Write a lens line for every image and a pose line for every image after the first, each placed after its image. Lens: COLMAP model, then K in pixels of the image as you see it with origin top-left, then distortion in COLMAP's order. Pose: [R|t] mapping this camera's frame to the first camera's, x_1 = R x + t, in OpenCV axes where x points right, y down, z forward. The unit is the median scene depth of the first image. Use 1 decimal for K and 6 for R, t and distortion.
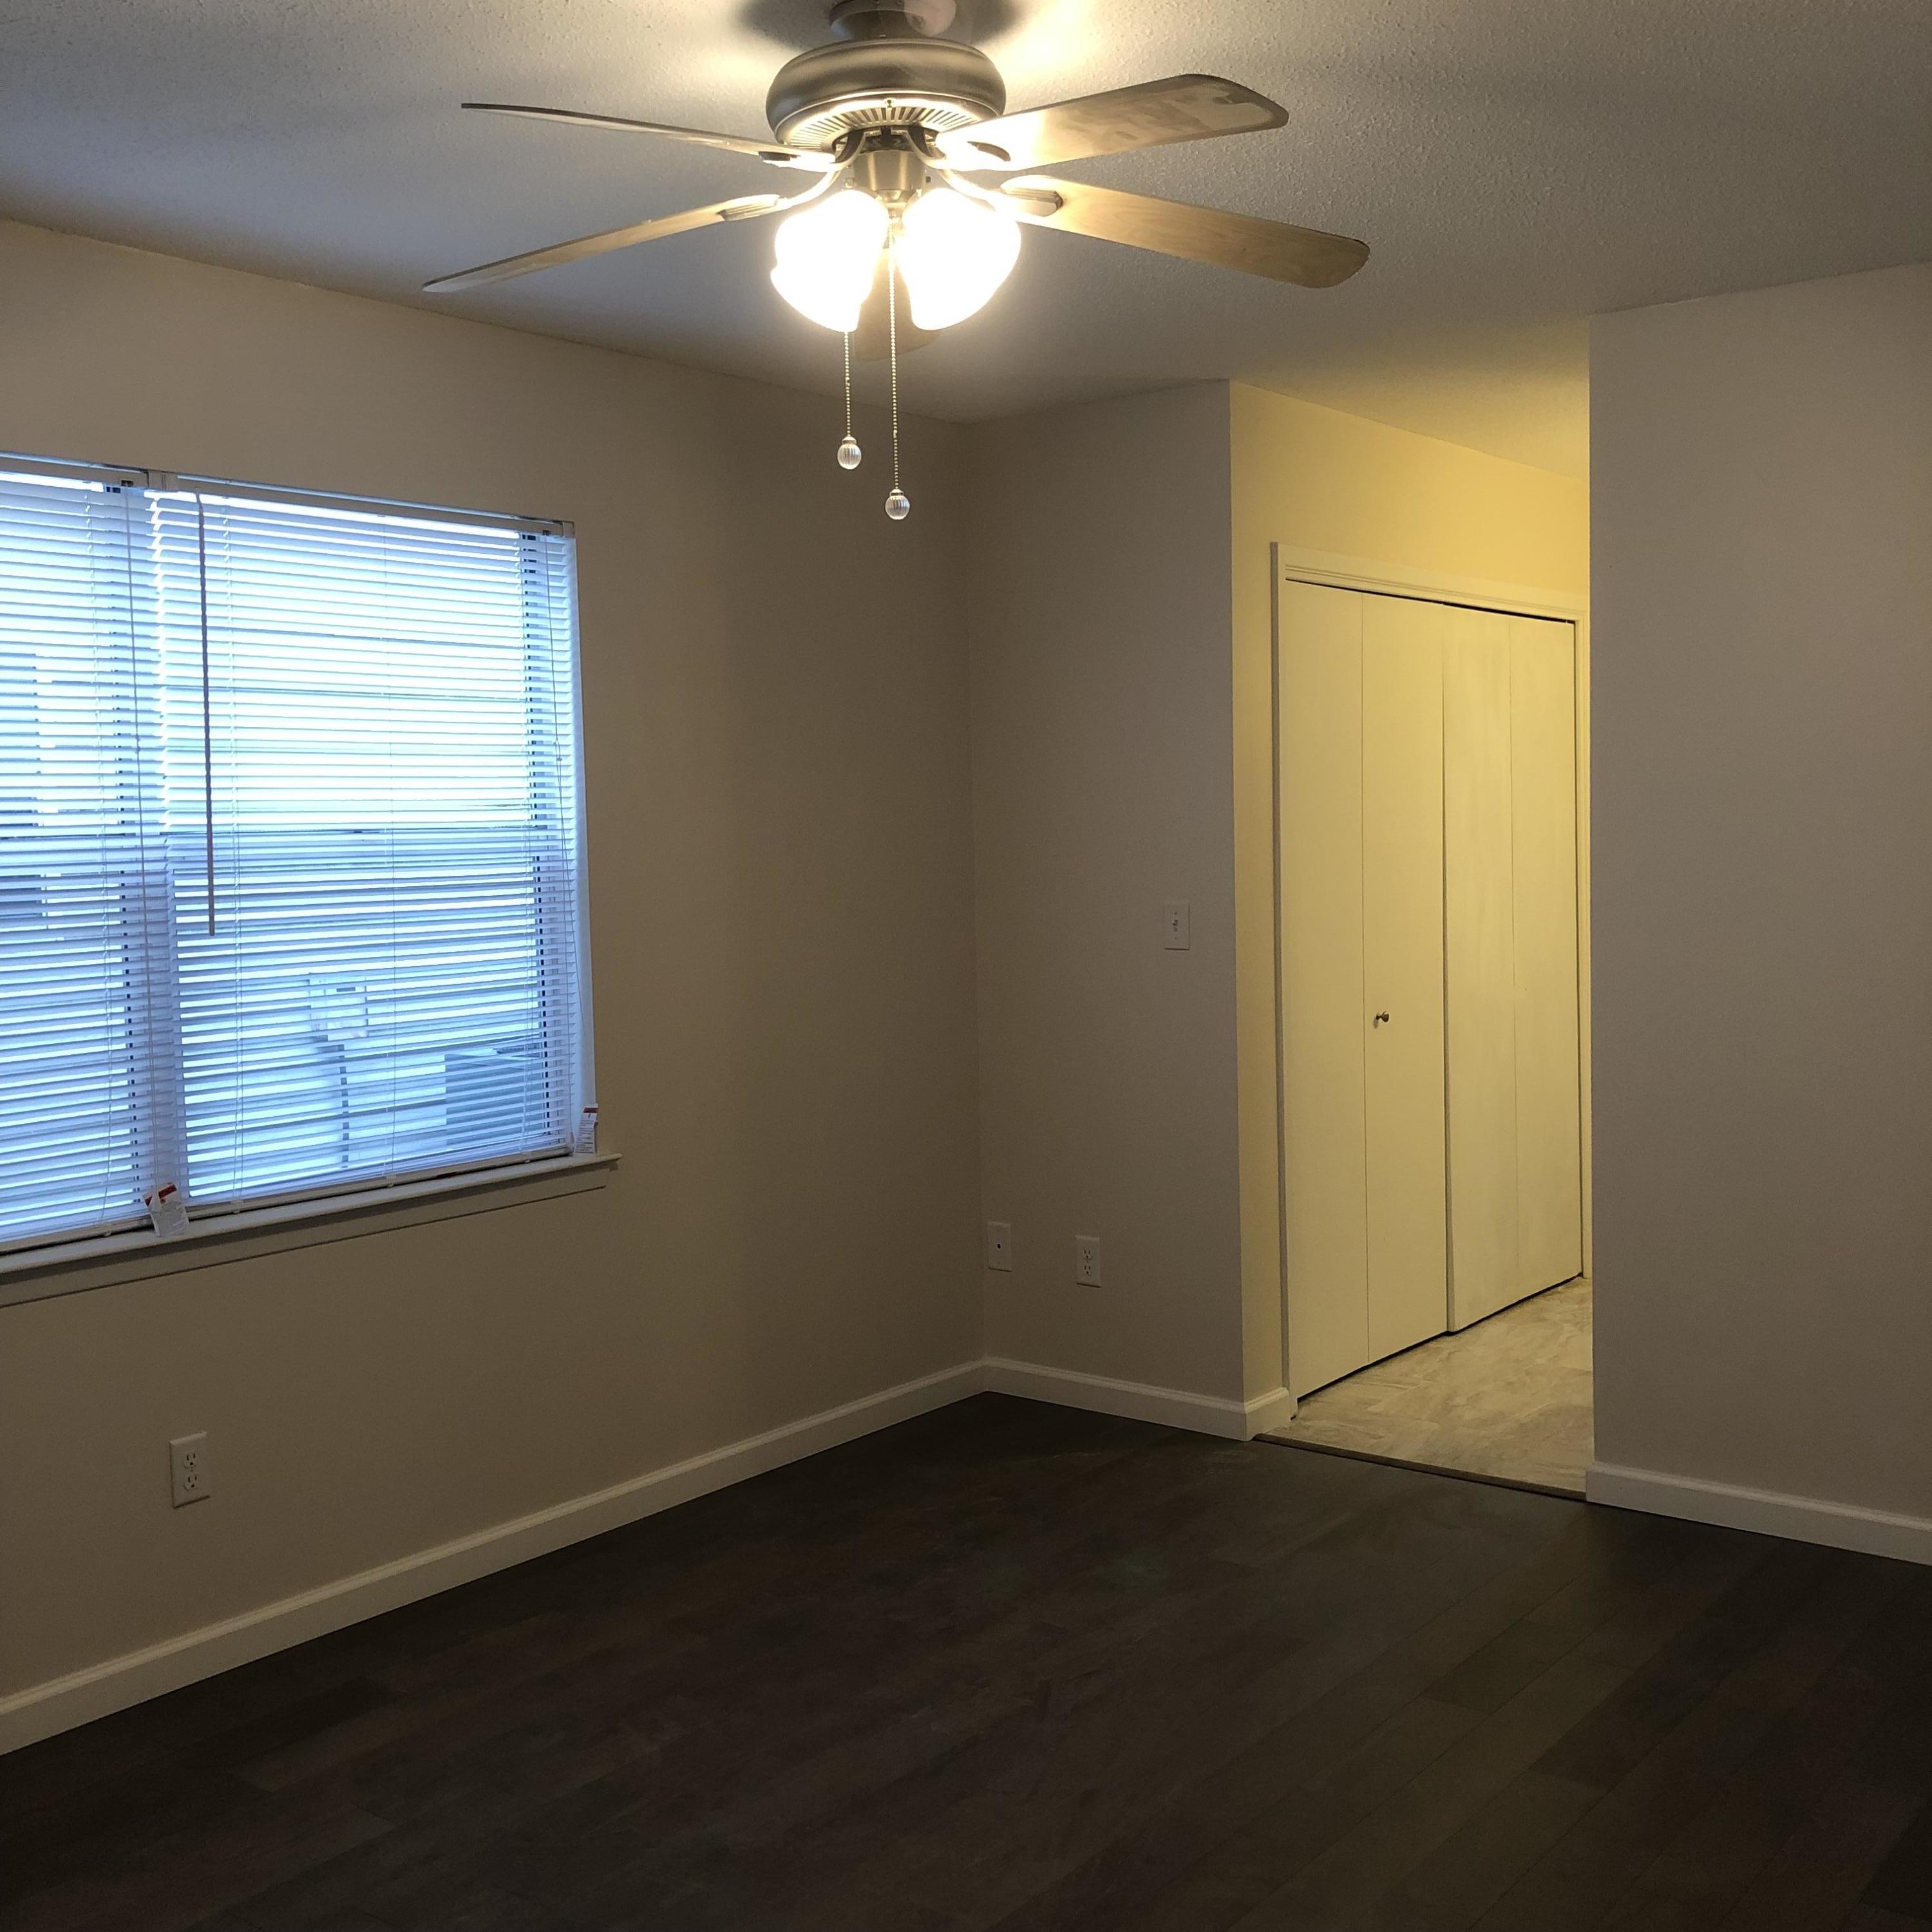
lens RADIAL K [[2160.2, 0, 962.3], [0, 2160.2, 968.2], [0, 0, 1]] dist [-0.006150, 0.000000]
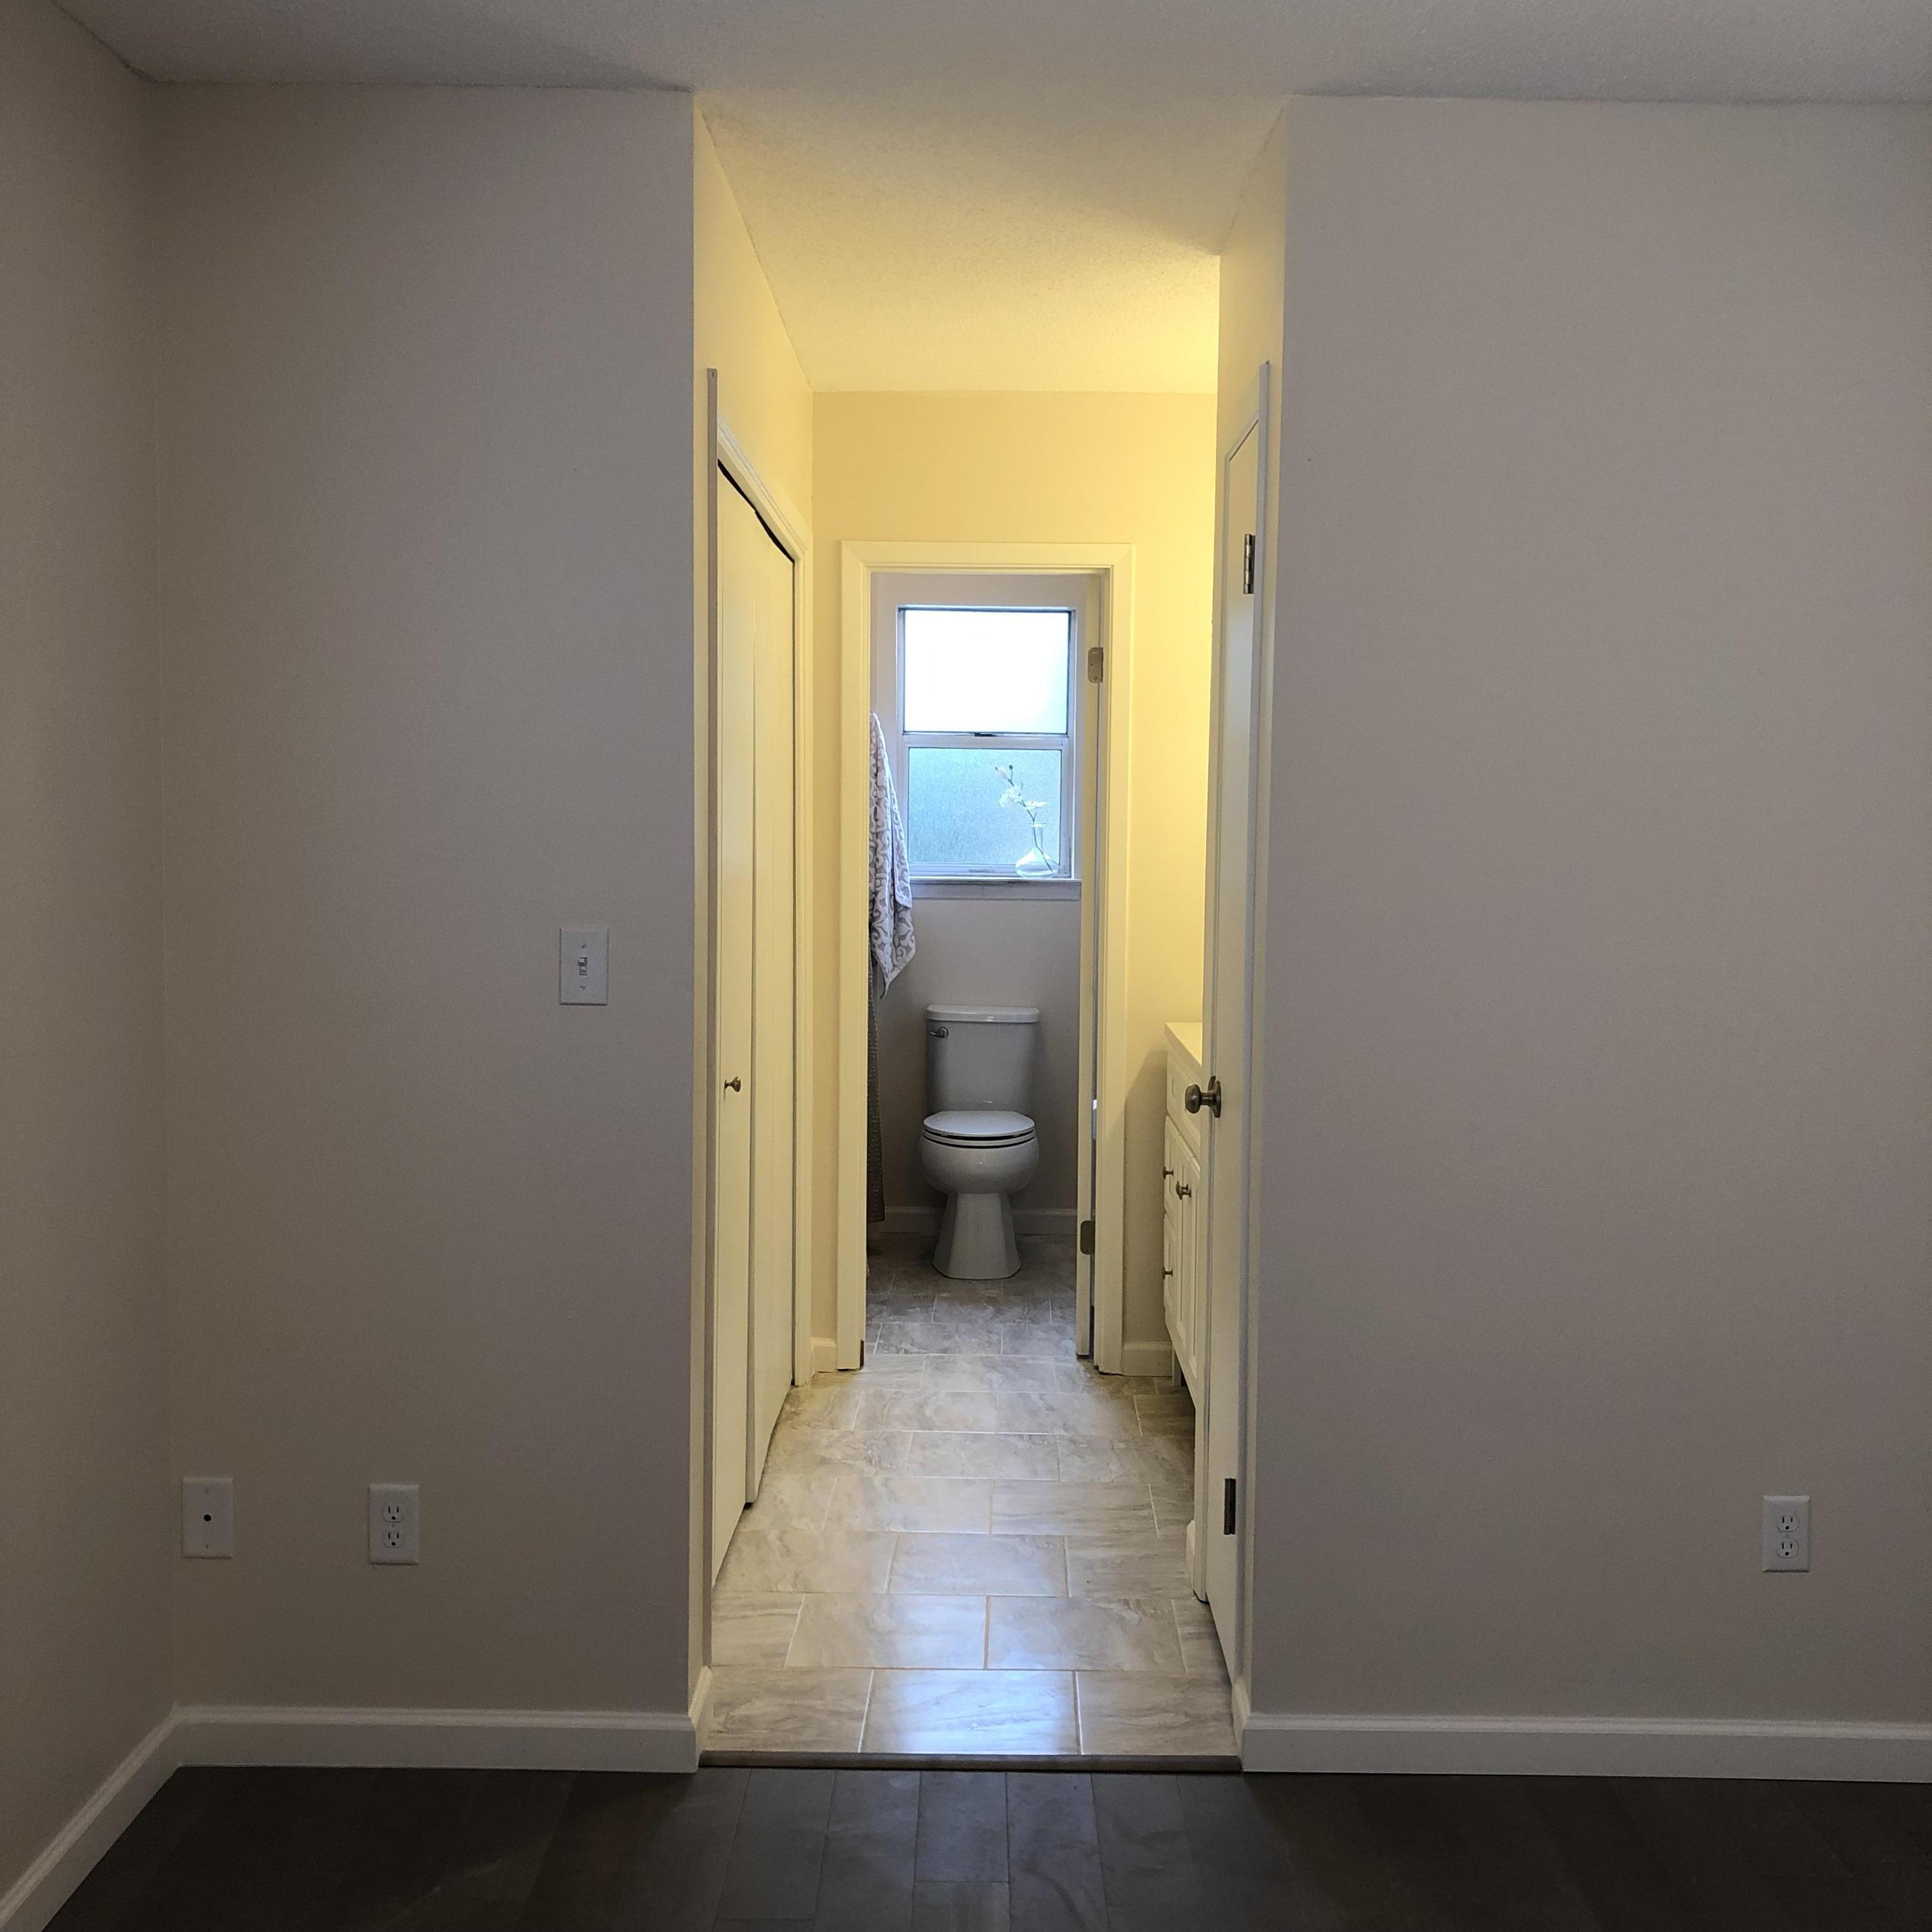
lens RADIAL K [[2160.2, 0, 966.0], [0, 2160.2, 956.2], [0, 0, 1]] dist [-0.006150, 0.000000]
pose [[0.772306, -0.016789, 0.635028, -0.207486], [0.012418, 0.999859, 0.011332, -0.028535], [-0.635129, -0.000866, 0.772406, 0.455008]]
